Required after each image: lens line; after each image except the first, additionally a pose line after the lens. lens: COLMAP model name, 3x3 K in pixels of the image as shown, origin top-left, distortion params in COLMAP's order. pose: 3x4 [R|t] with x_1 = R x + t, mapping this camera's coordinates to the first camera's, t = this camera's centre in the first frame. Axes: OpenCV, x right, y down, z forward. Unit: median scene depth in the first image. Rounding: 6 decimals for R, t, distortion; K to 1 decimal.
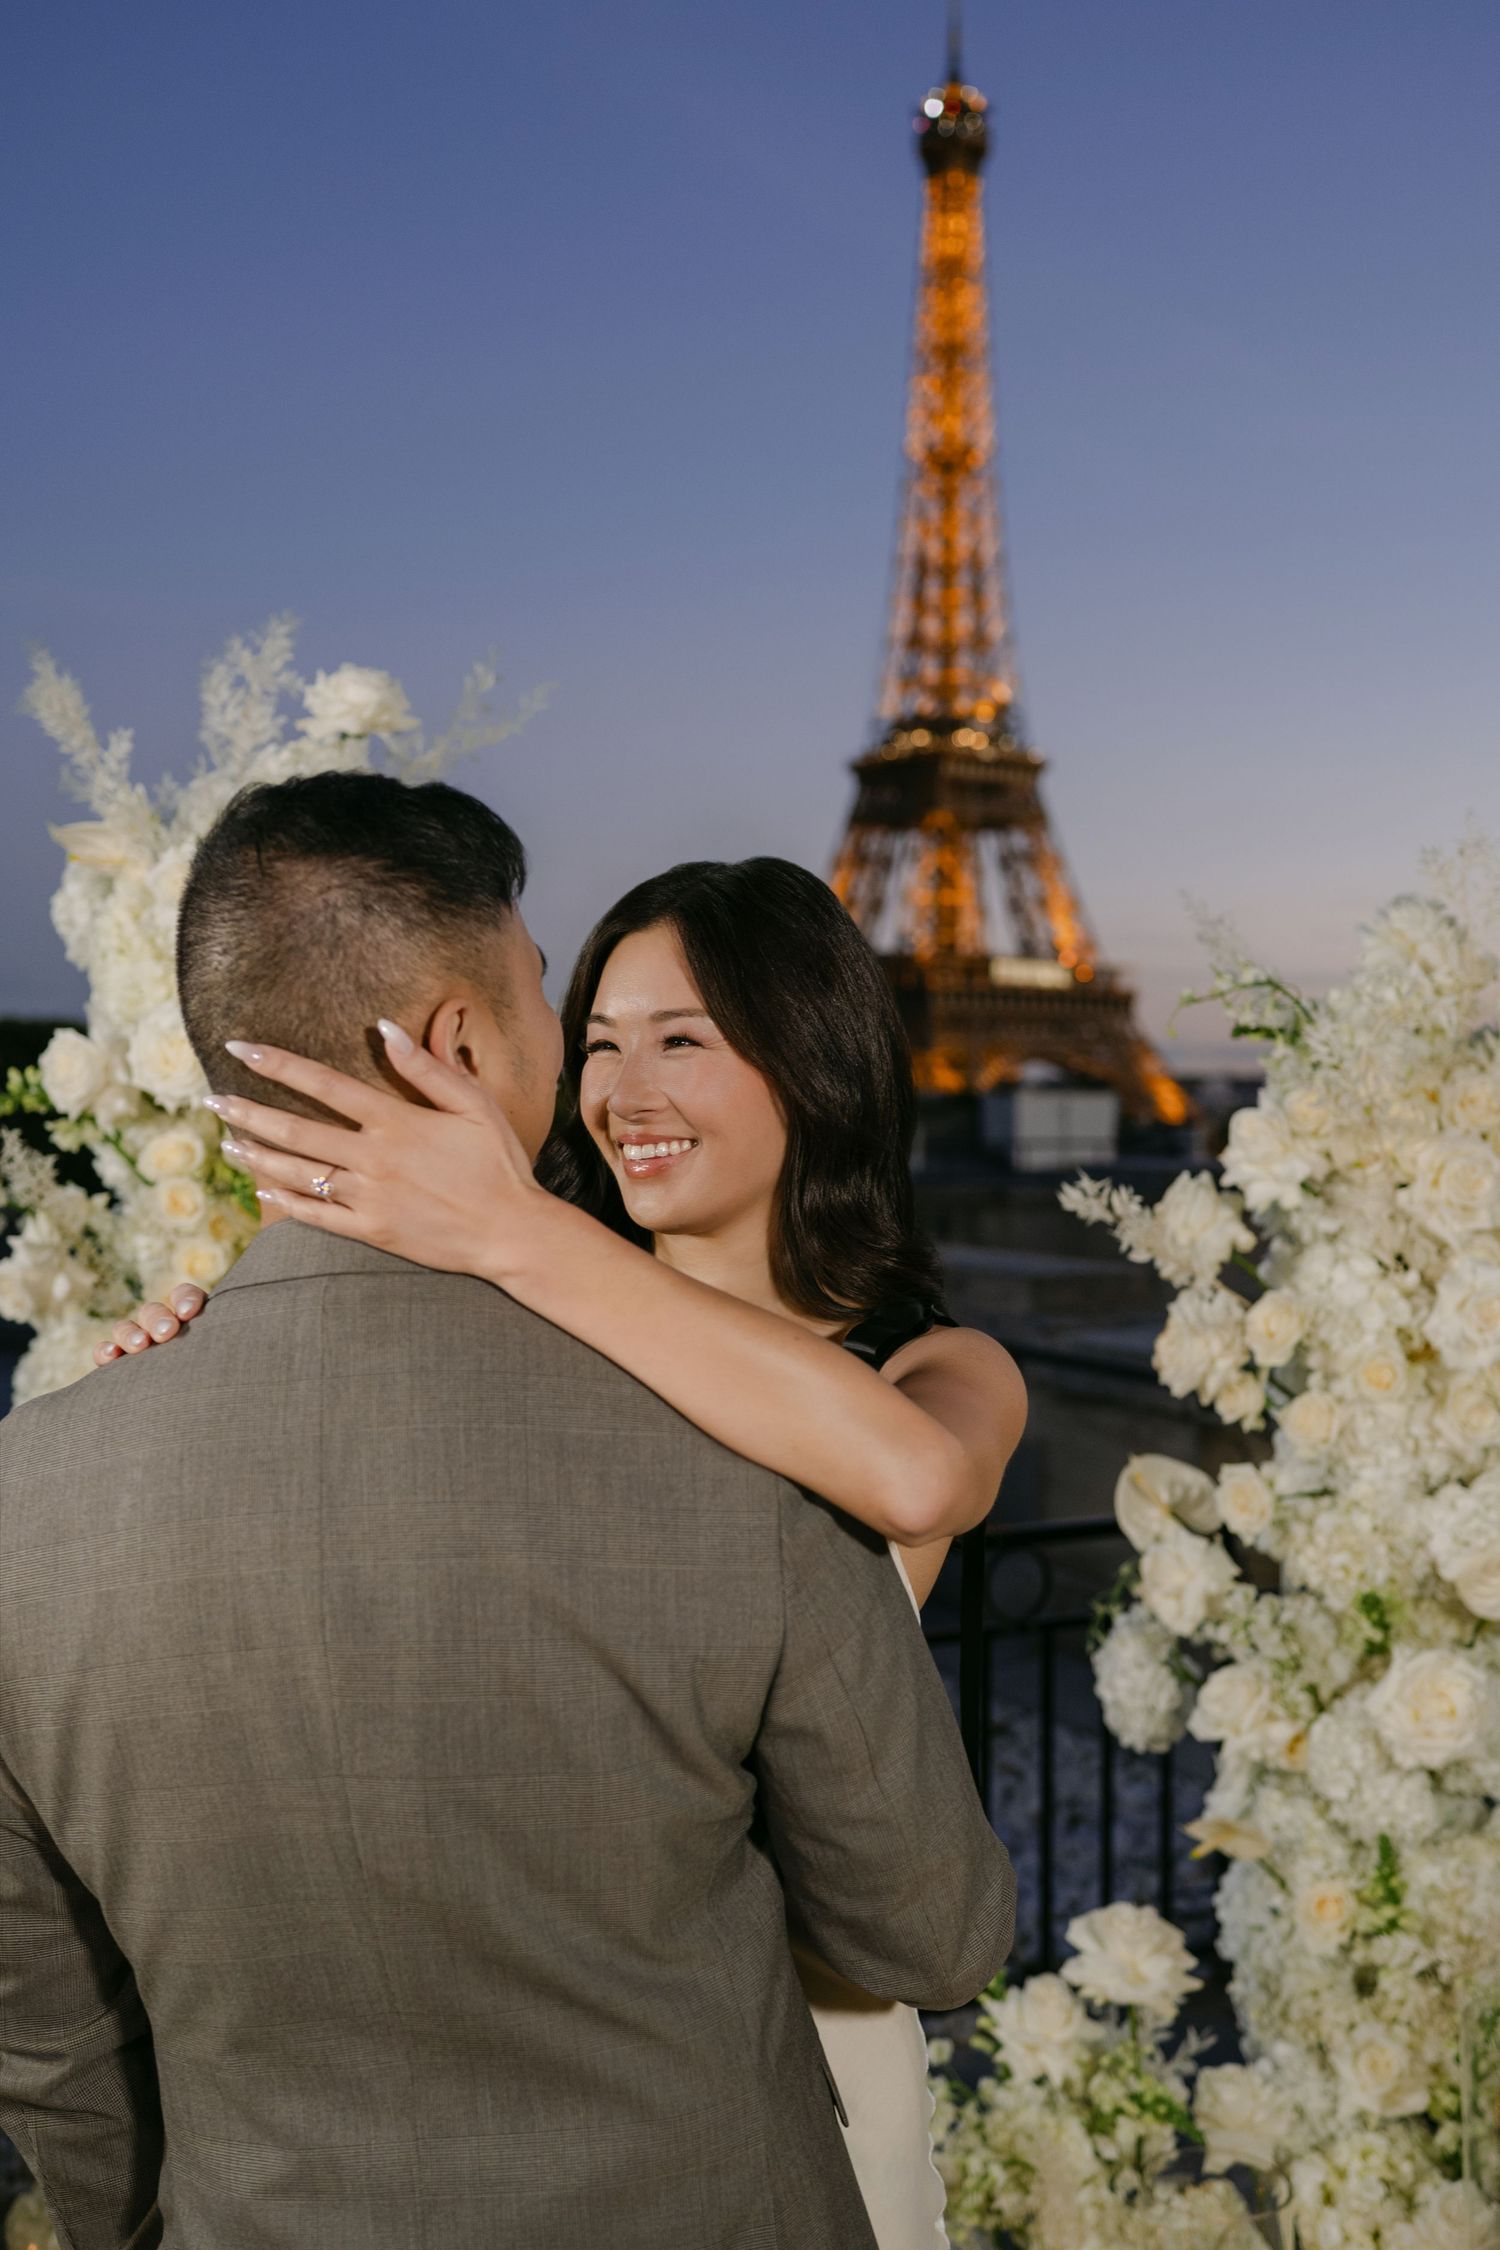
lens RADIAL K [[2256.6, 0, 738.6], [0, 2256.6, 1130.7], [0, 0, 1]] dist [-0.002905, -0.014988]
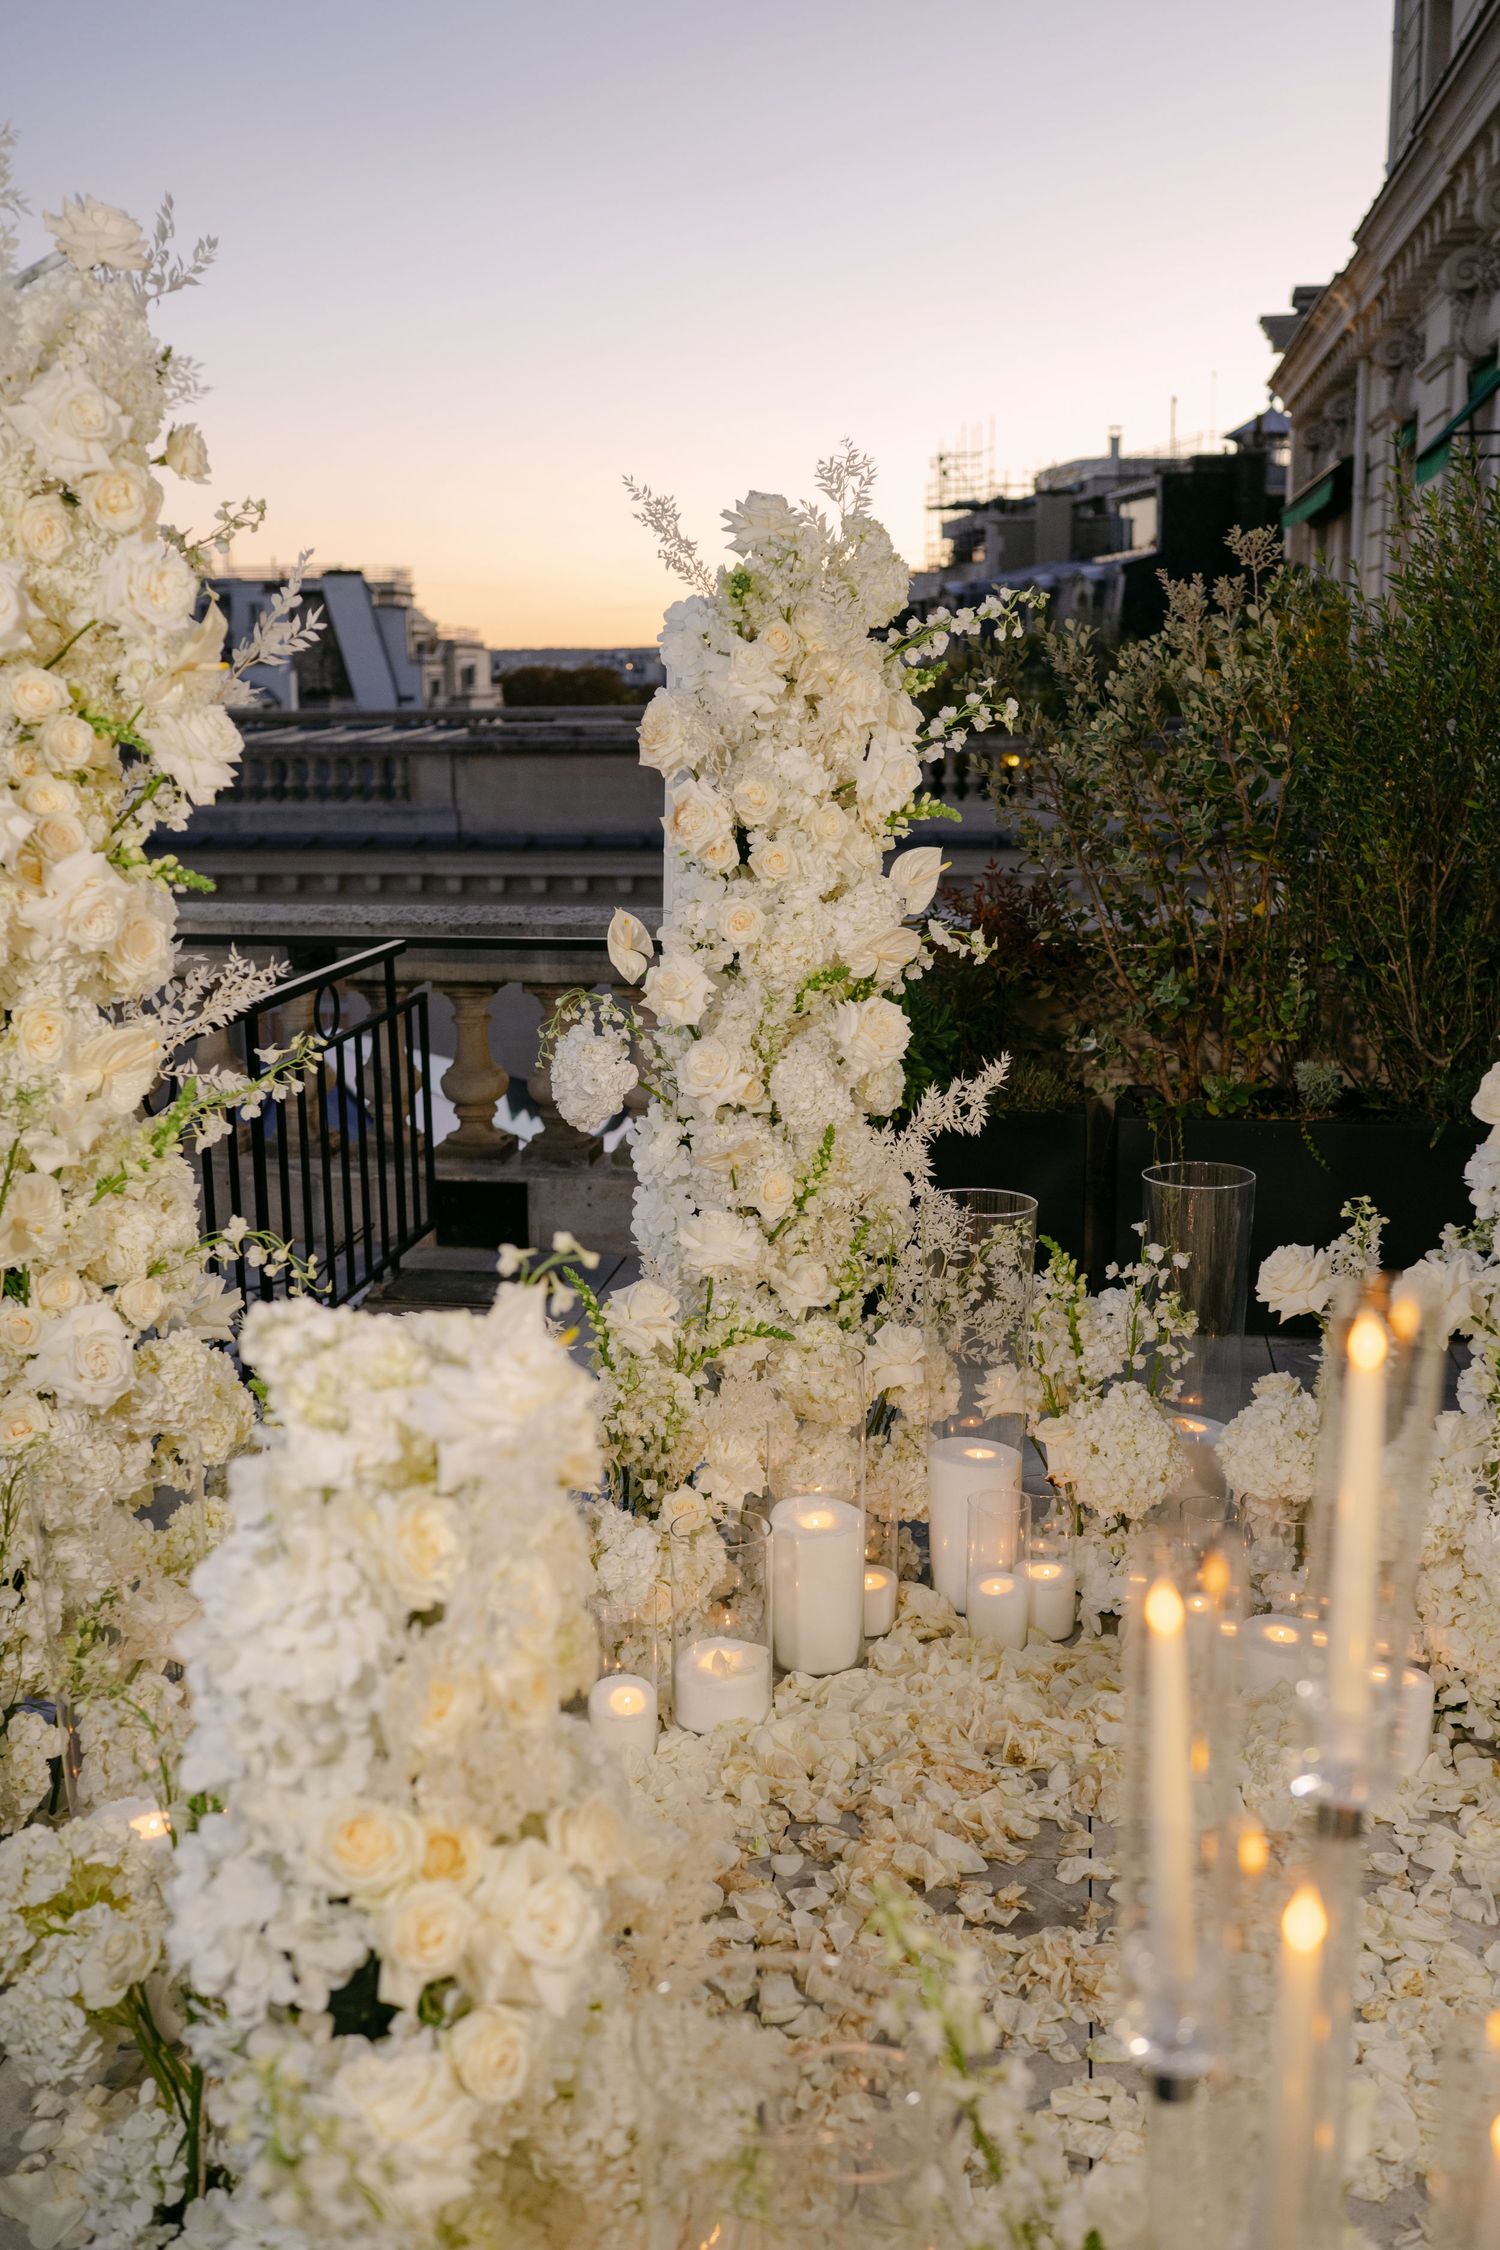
lens RADIAL K [[2172.0, 0, 754.7], [0, 2172.0, 1127.2], [0, 0, 1]] dist [-0.004449, 0.003276]
pose [[0.593814, -0.177956, 0.784676, -0.872923], [0.026502, 0.979031, 0.201978, 0.012660], [-0.804165, -0.099142, 0.586079, 0.167035]]
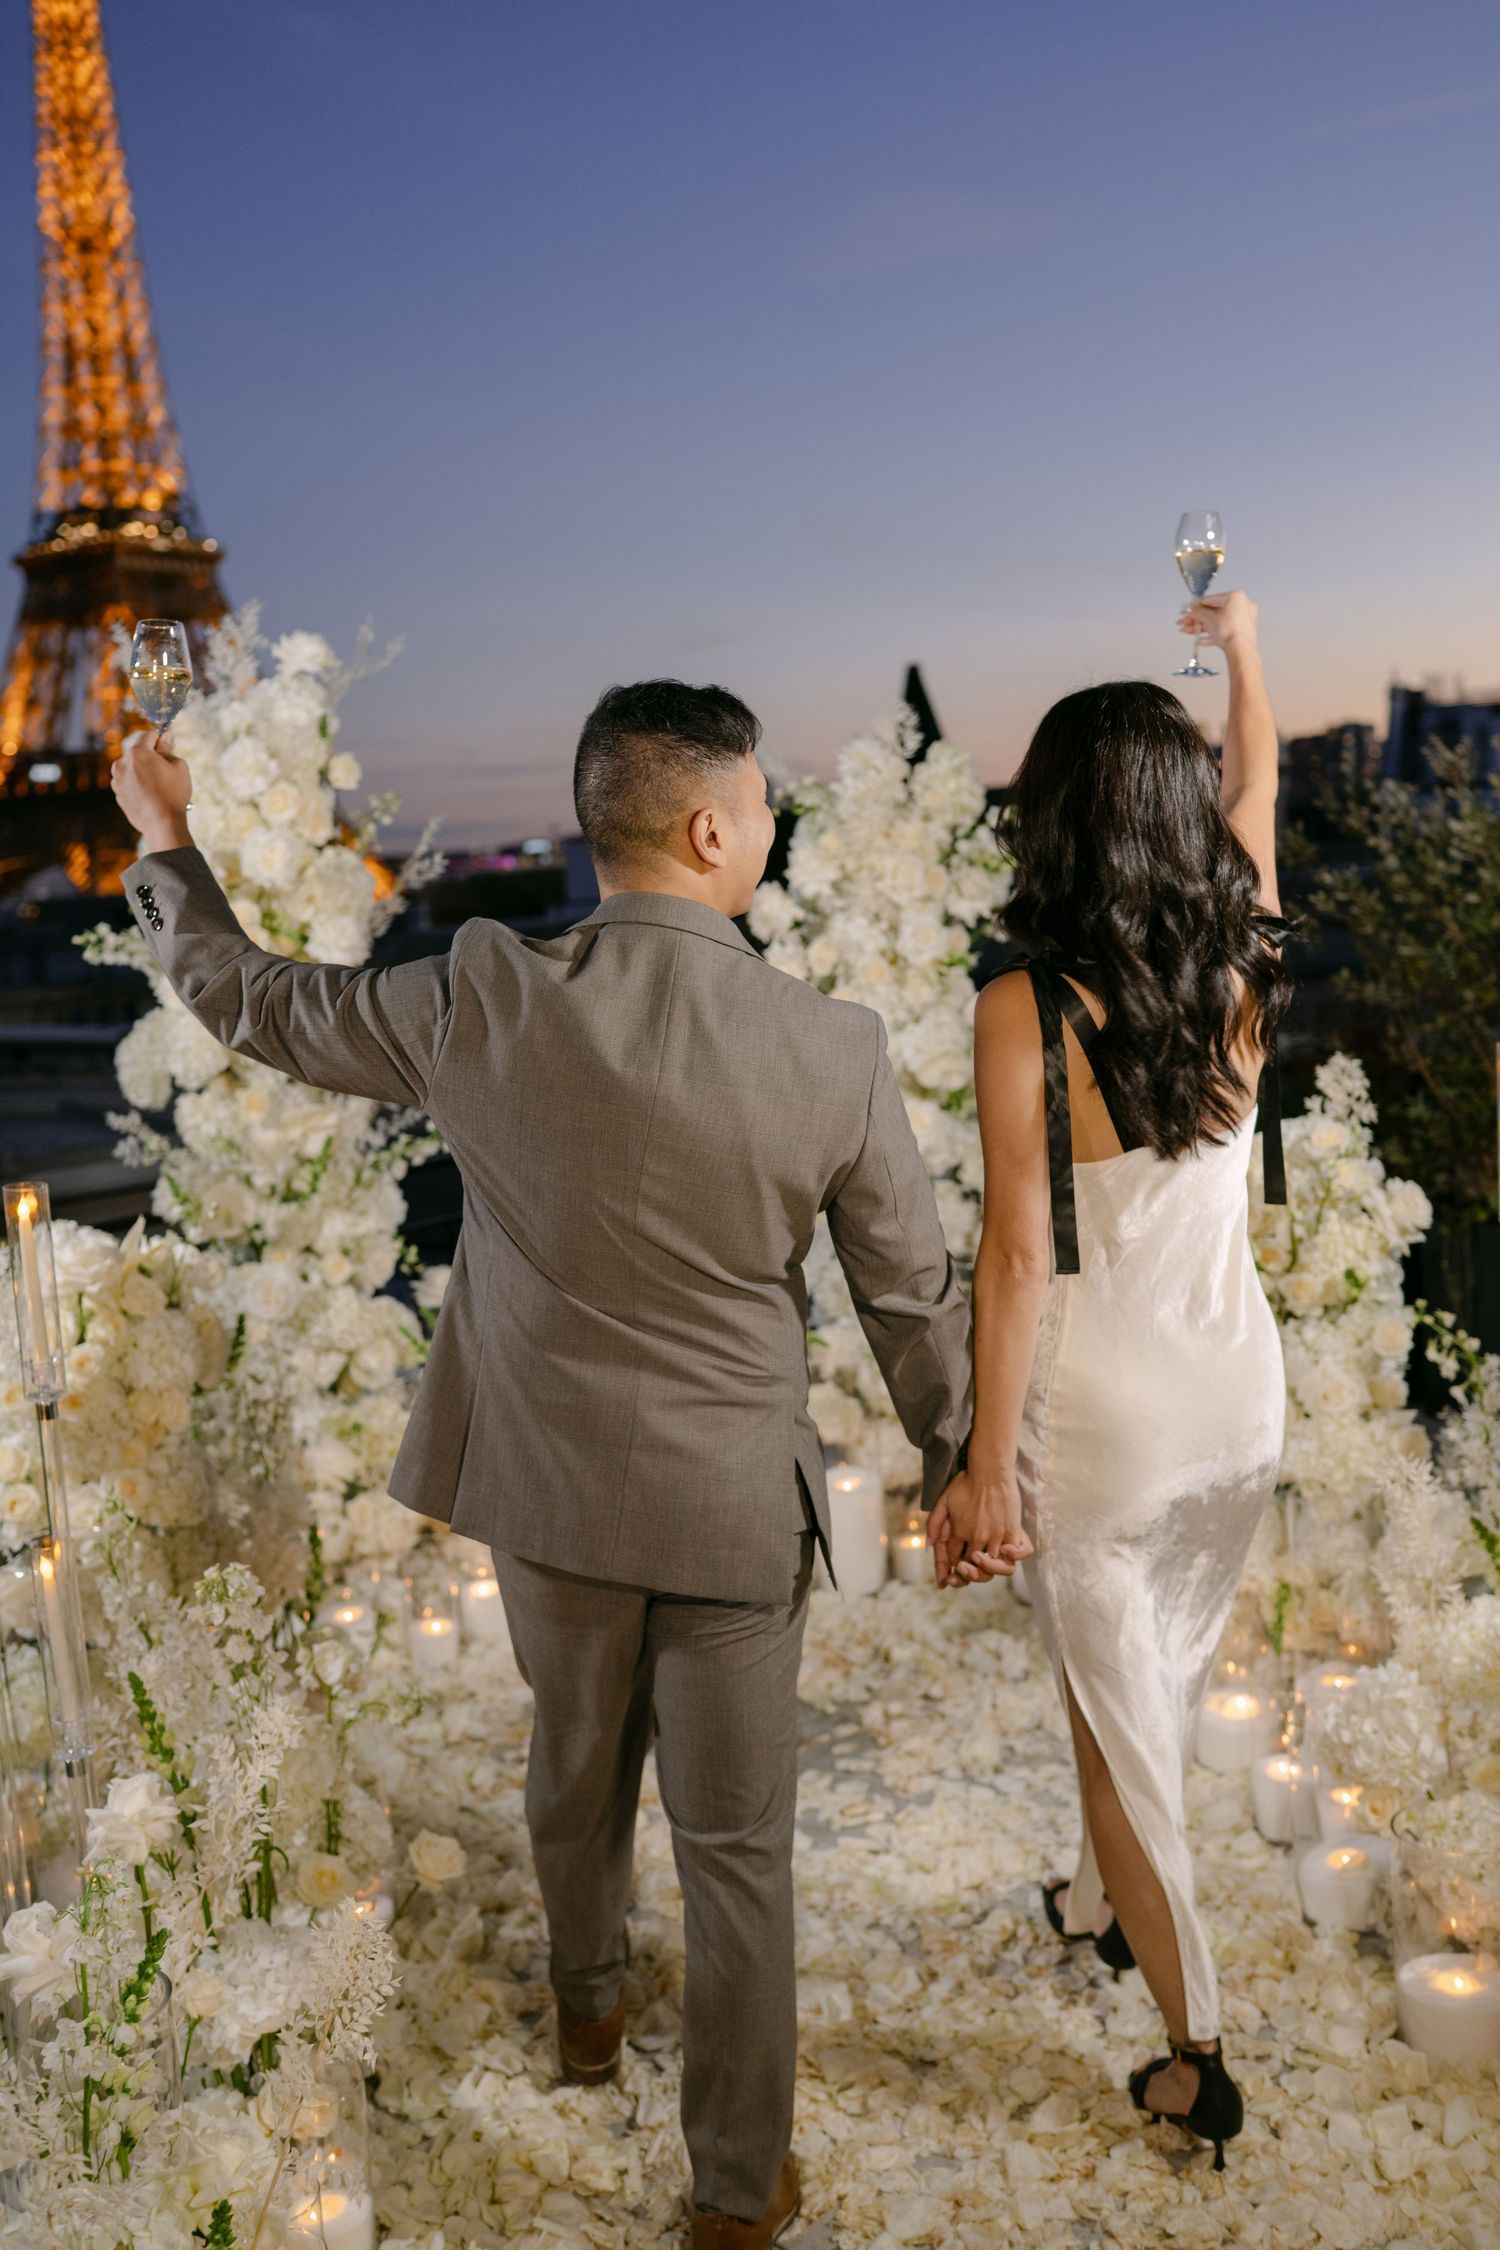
lens RADIAL K [[2172.0, 0, 754.7], [0, 2172.0, 1127.2], [0, 0, 1]] dist [-0.004449, 0.003276]
pose [[0.933222, -0.112930, 0.341092, -0.487402], [0.078994, 0.990582, 0.111840, 0.017161], [-0.350510, -0.077427, 0.933353, -0.782127]]
